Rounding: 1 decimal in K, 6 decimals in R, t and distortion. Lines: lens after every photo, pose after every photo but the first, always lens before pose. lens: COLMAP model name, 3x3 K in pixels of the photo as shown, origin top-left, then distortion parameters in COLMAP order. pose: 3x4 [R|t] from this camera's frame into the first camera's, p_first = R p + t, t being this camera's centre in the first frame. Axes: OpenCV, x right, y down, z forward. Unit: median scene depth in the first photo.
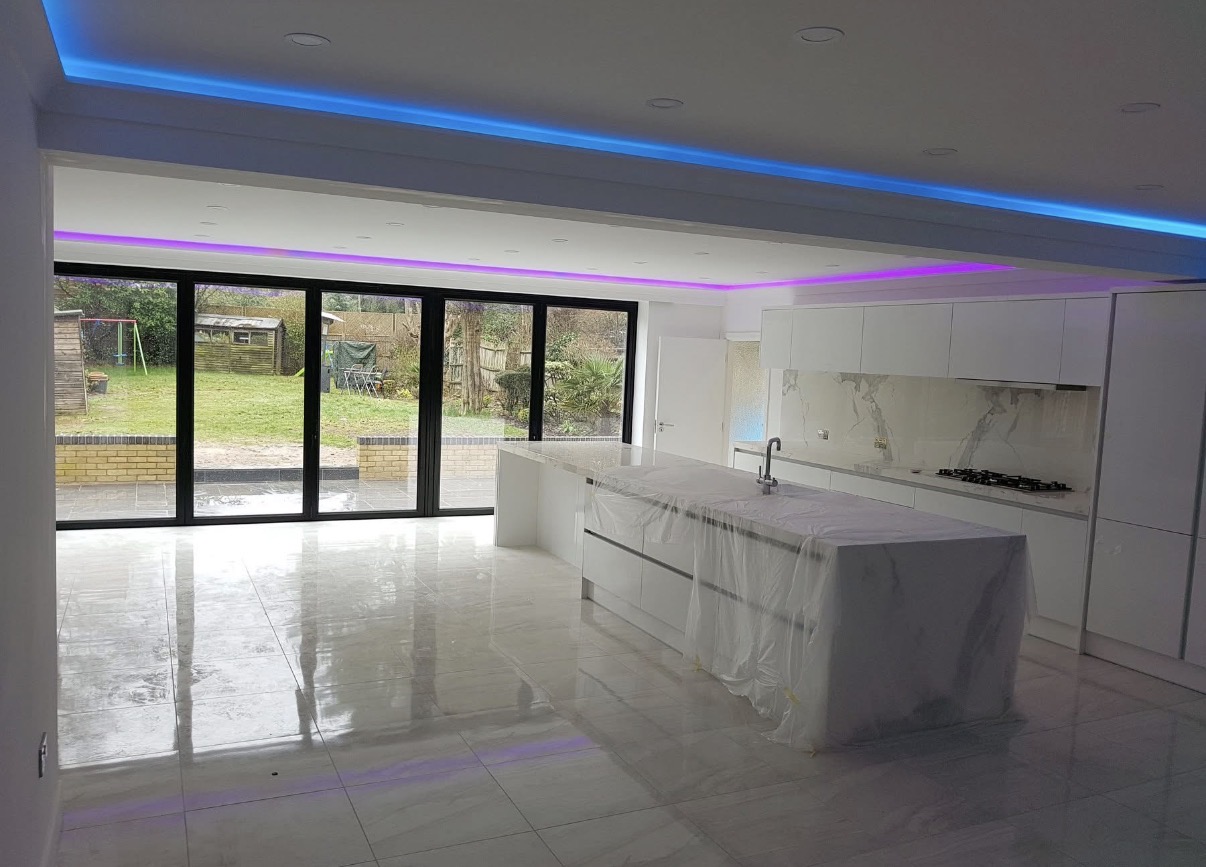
lens RADIAL K [[979.9, 0, 603.0], [0, 979.9, 433.5], [0, 0, 1]] dist [-0.007571, -0.011665]
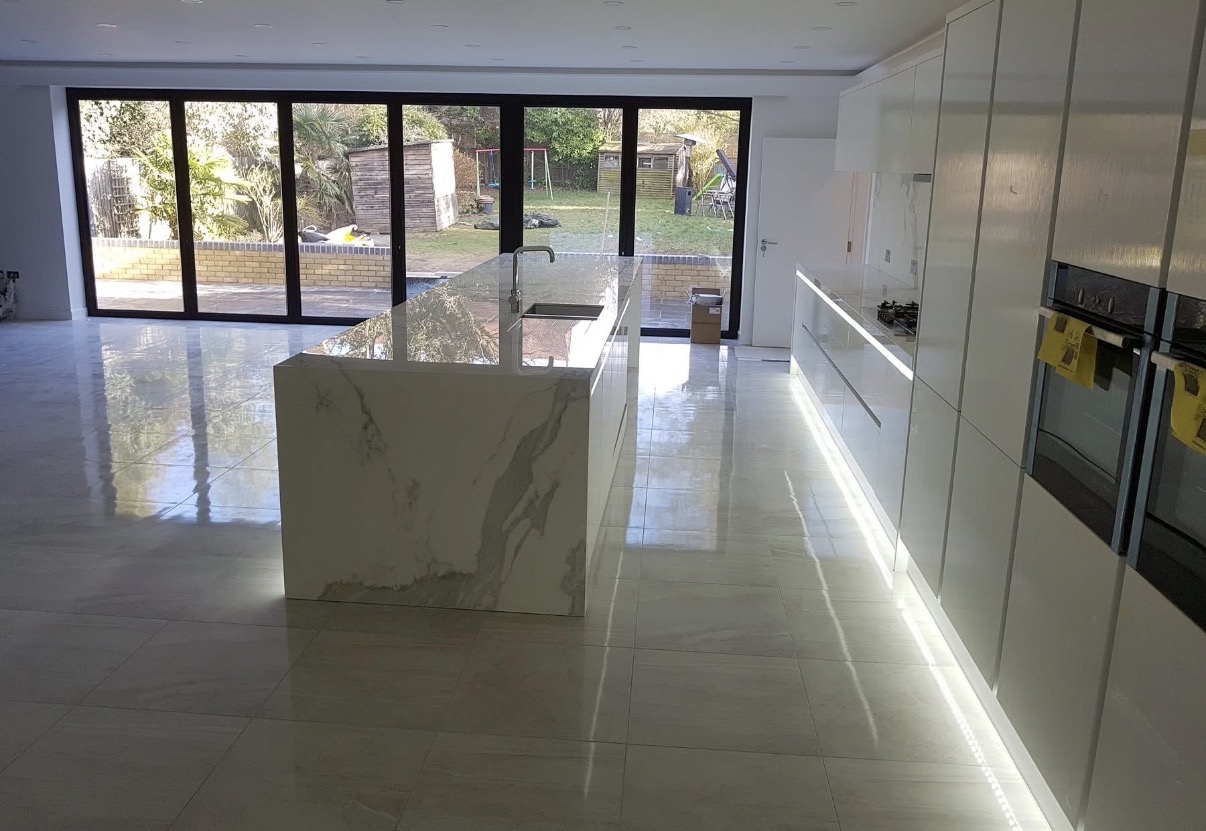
lens RADIAL K [[966.1, 0, 605.3], [0, 966.1, 380.1], [0, 0, 1]] dist [0.003493, 0.000523]
pose [[0.874622, 0.082955, -0.477656, 0.457144], [-0.024180, 0.991490, 0.127916, 0.008157], [0.484203, -0.100328, 0.869185, 0.227463]]
